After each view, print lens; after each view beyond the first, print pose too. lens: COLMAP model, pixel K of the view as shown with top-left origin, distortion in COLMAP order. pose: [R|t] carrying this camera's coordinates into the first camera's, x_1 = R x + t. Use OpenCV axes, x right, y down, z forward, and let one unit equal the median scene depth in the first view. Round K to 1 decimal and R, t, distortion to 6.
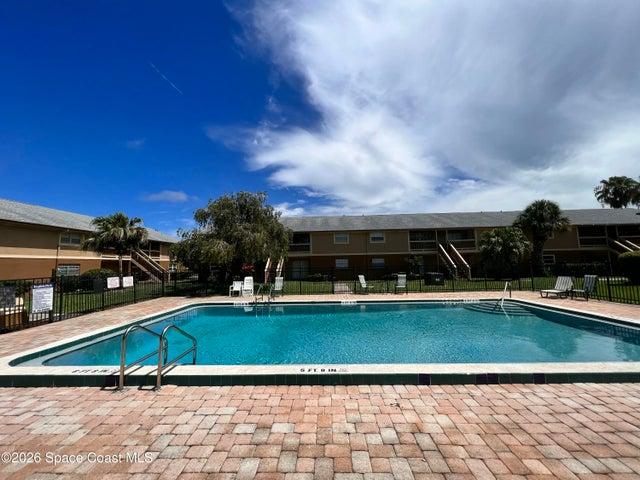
lens RADIAL K [[256.7, 0, 320.0], [0, 256.7, 240.0], [0, 0, 1]] dist [-0.001847, -0.000149]
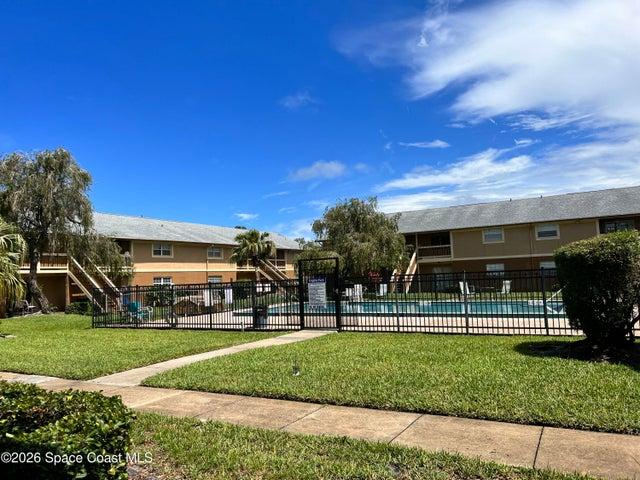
lens RADIAL K [[486.6, 0, 320.0], [0, 486.6, 240.0], [0, 0, 1]] dist [0.059527, -0.002805]
pose [[0.885902, -0.049733, -0.461199, 0.270302], [0.062481, 0.997969, 0.012403, -0.039639], [0.459645, -0.039804, 0.887210, -0.447252]]
